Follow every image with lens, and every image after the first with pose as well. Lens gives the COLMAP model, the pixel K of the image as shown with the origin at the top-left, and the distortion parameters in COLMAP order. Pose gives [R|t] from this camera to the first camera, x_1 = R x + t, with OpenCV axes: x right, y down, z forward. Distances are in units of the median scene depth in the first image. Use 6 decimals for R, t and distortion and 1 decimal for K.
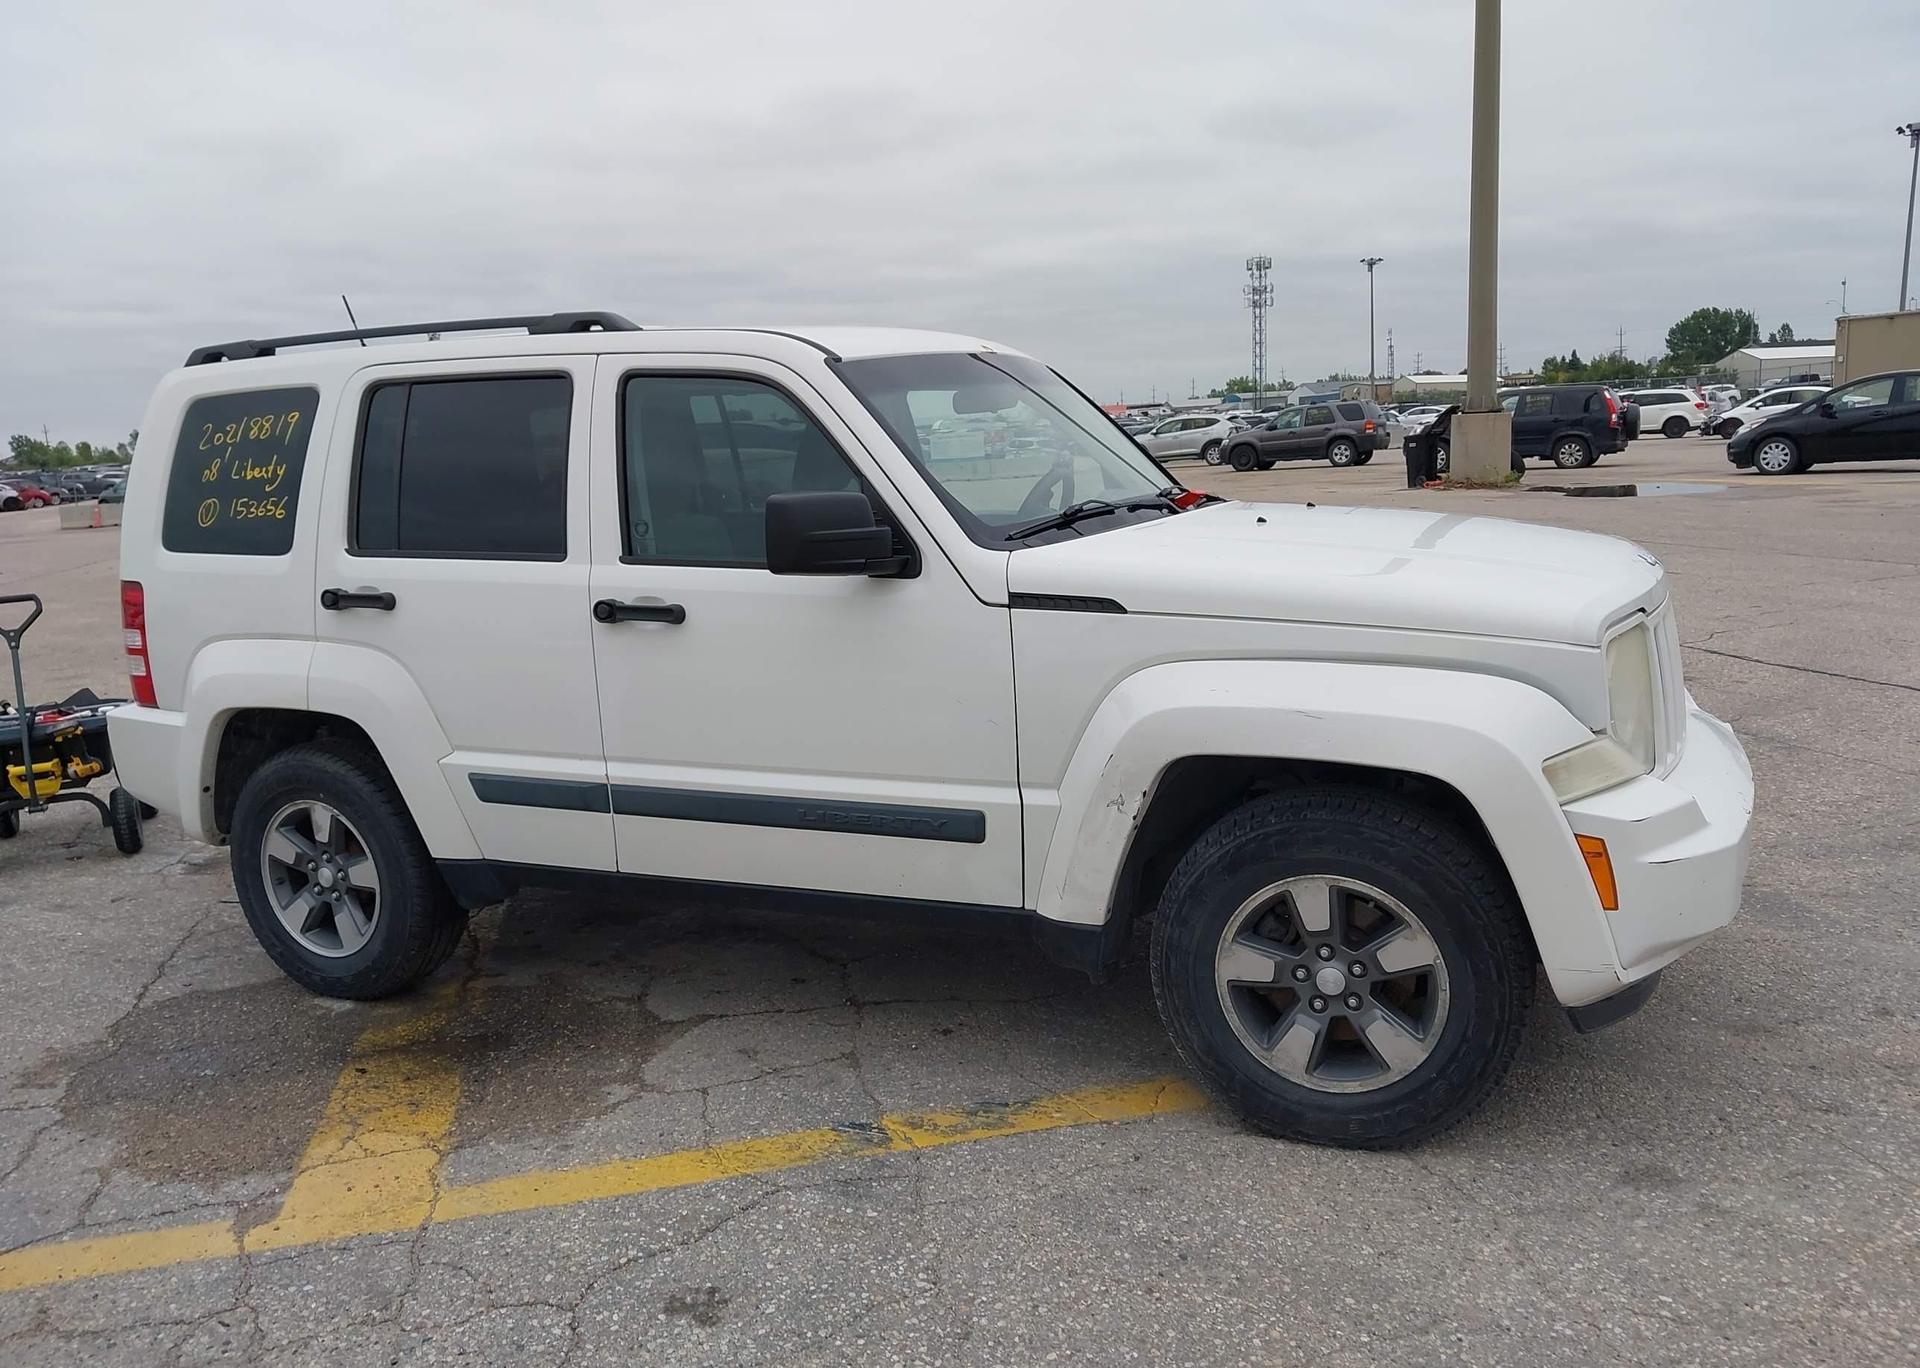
lens RADIAL K [[1515.5, 0, 955.0], [0, 1515.5, 688.3], [0, 0, 1]] dist [0.037929, -0.055920]
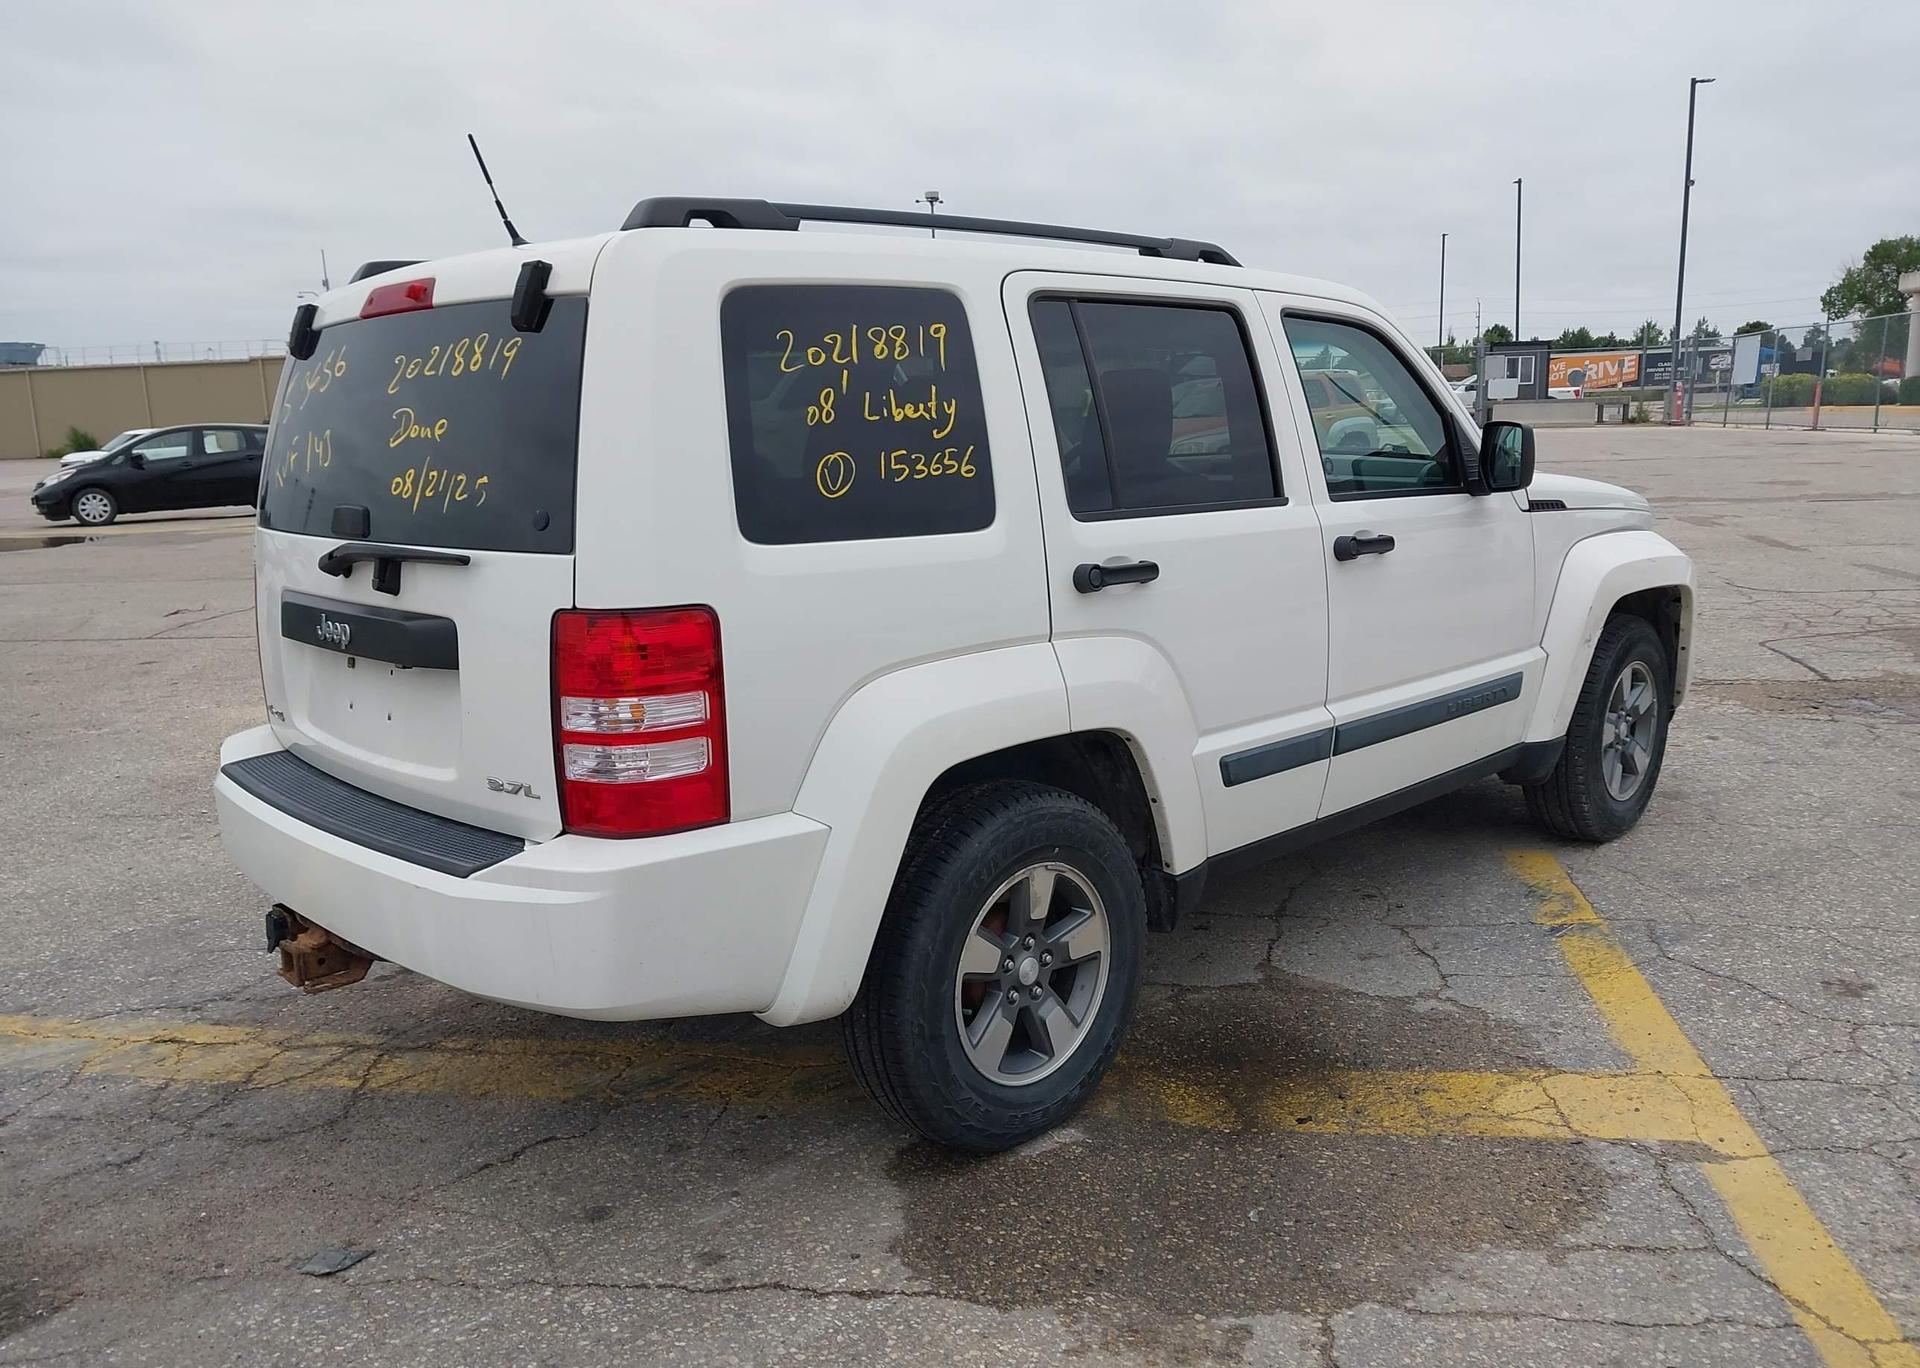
lens RADIAL K [[1515.5, 0, 951.2], [0, 1515.5, 687.7], [0, 0, 1]] dist [0.037929, -0.055920]
pose [[0.355660, -0.132002, 0.925247, -1.200199], [0.174819, 0.981899, 0.072885, -0.075746], [-0.918120, 0.135829, 0.372299, 0.838461]]
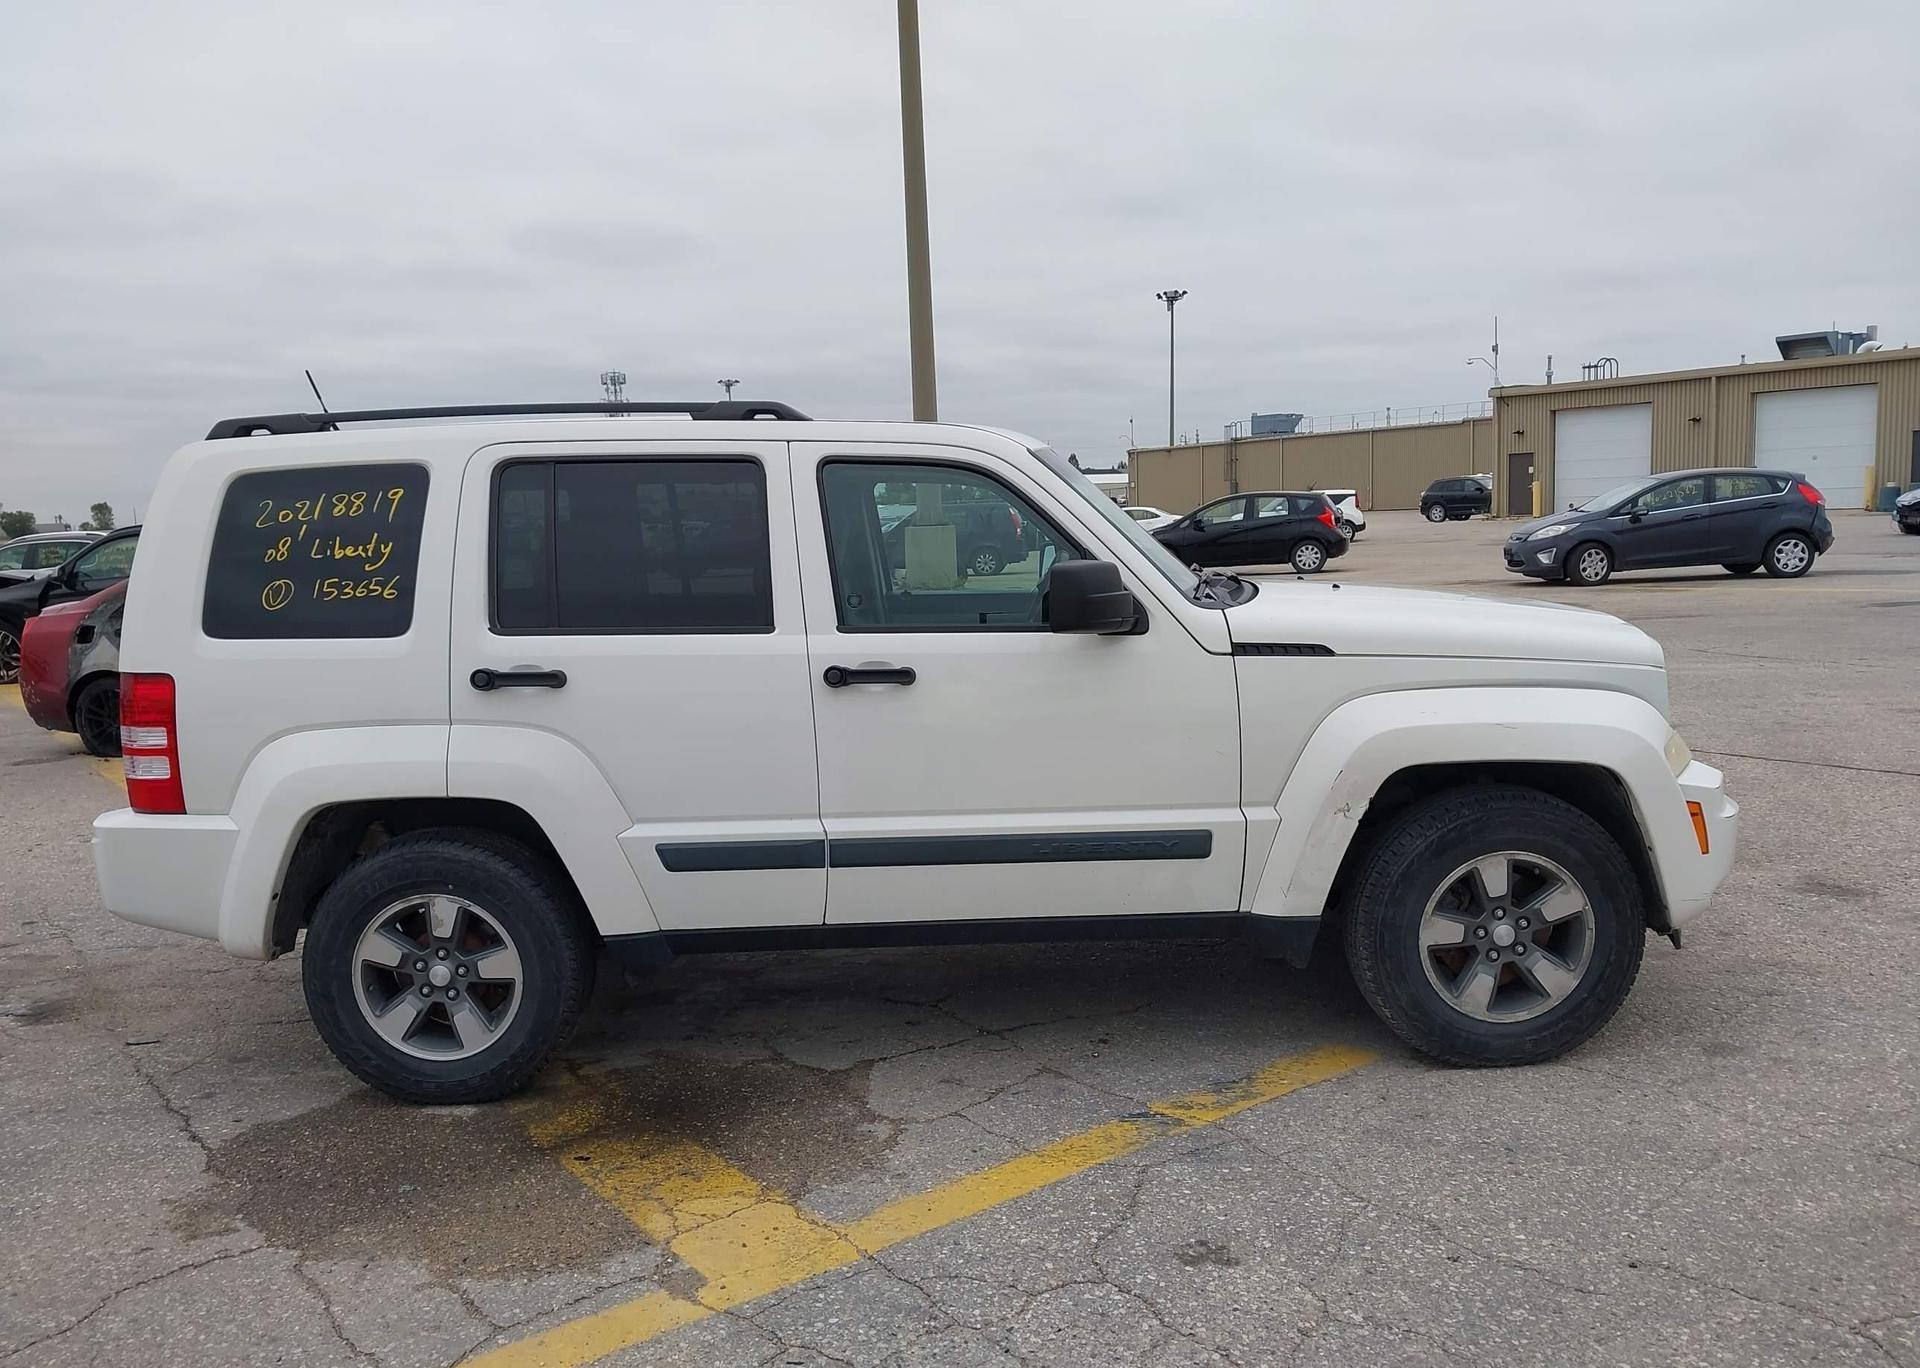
lens RADIAL K [[1515.5, 0, 951.1], [0, 1515.5, 680.5], [0, 0, 1]] dist [0.037929, -0.055920]
pose [[0.912656, -0.031535, 0.407510, -0.561914], [0.062868, 0.995985, -0.063726, 0.024210], [-0.403864, 0.083779, 0.910975, -0.005040]]
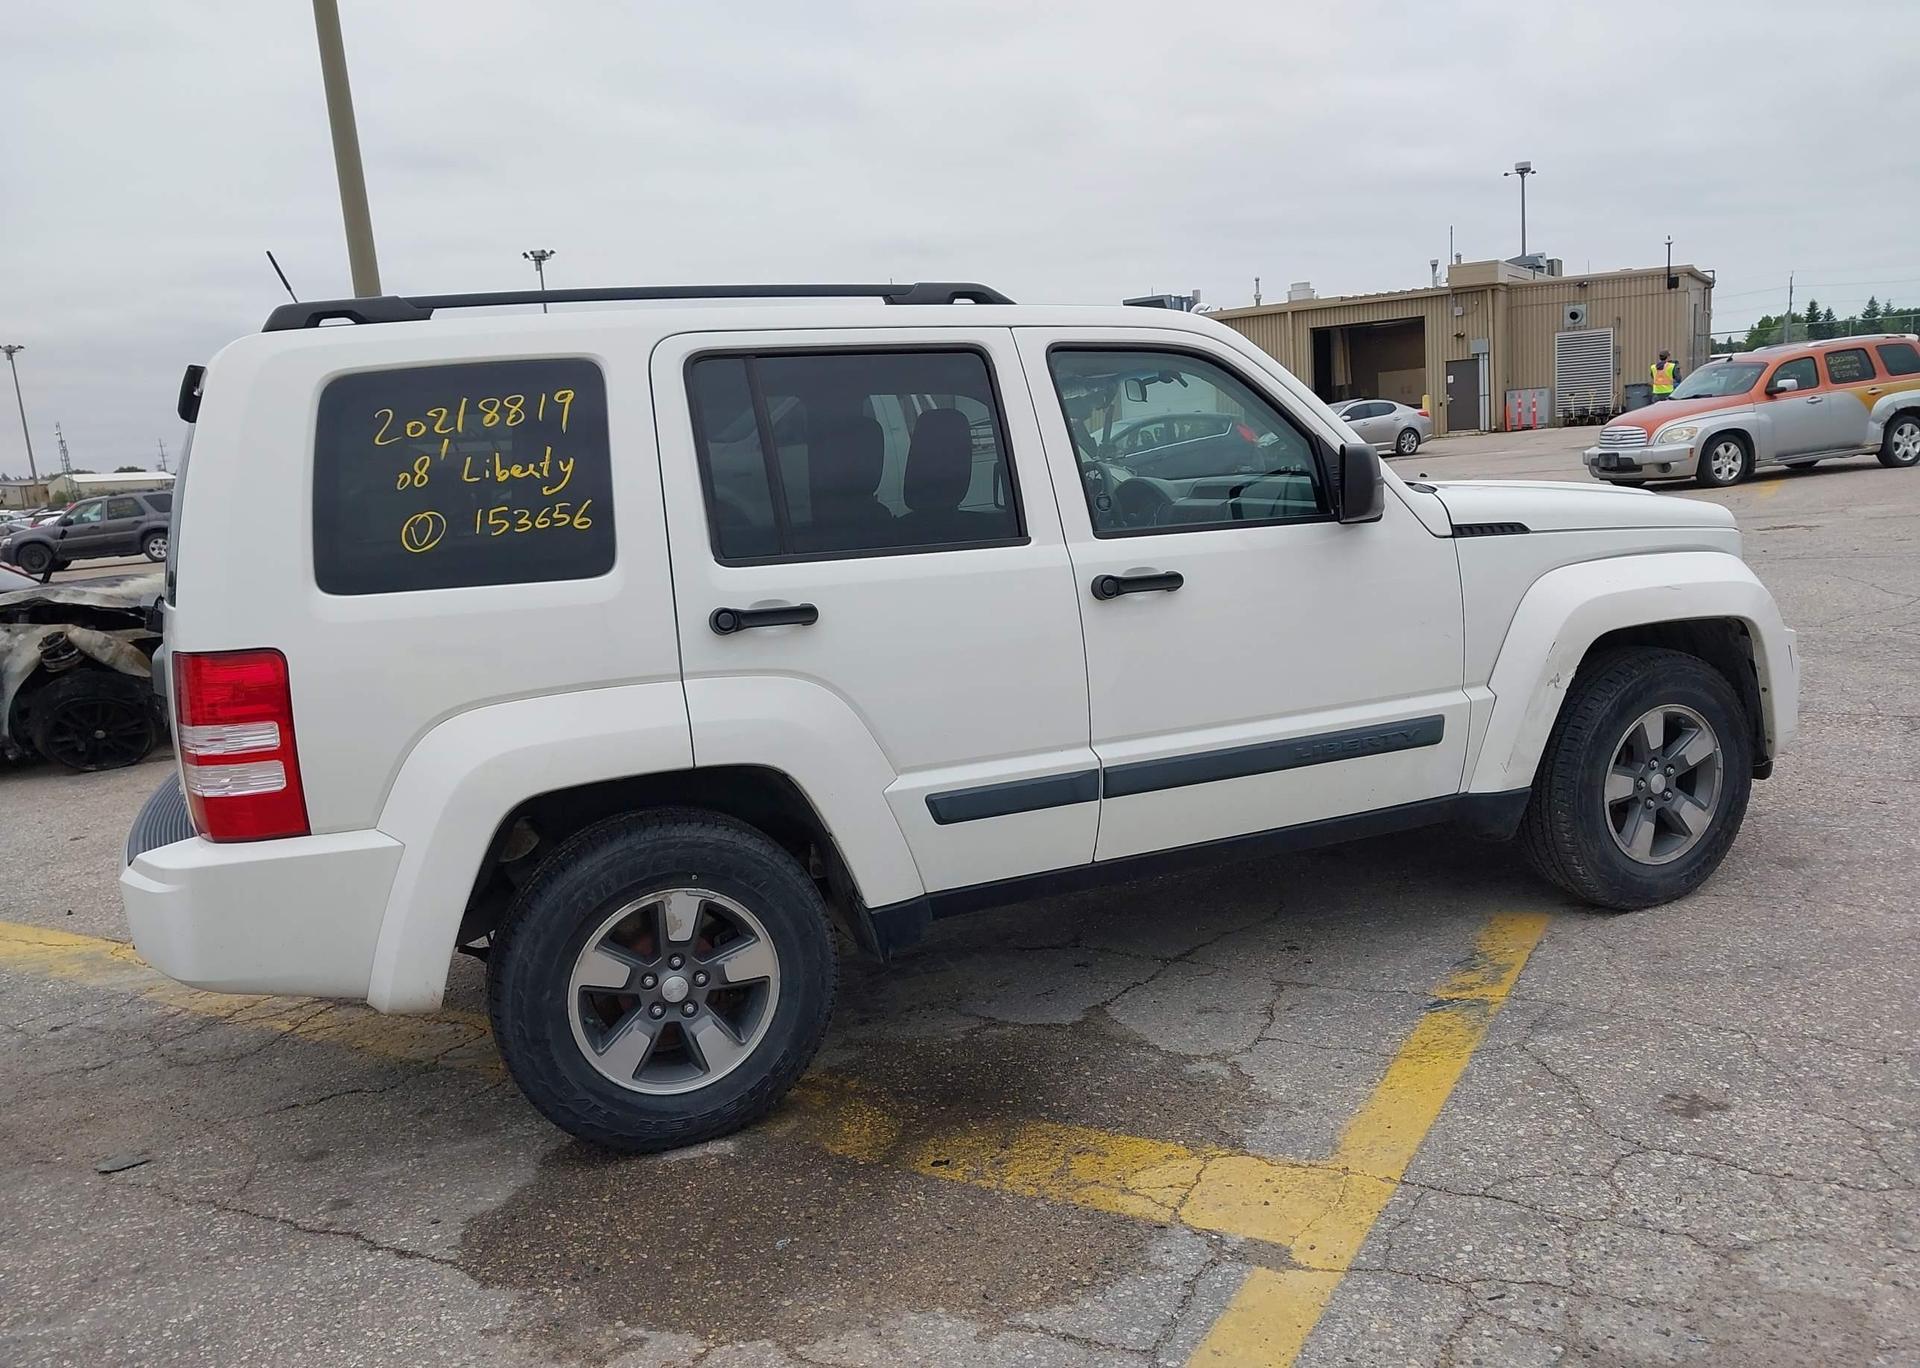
lens RADIAL K [[1515.5, 0, 950.5], [0, 1515.5, 686.7], [0, 0, 1]] dist [0.037929, -0.055920]
pose [[0.676153, -0.120008, 0.726922, -0.959710], [0.166063, 0.986080, 0.008327, -0.011587], [-0.717802, 0.115085, 0.686670, 0.397599]]
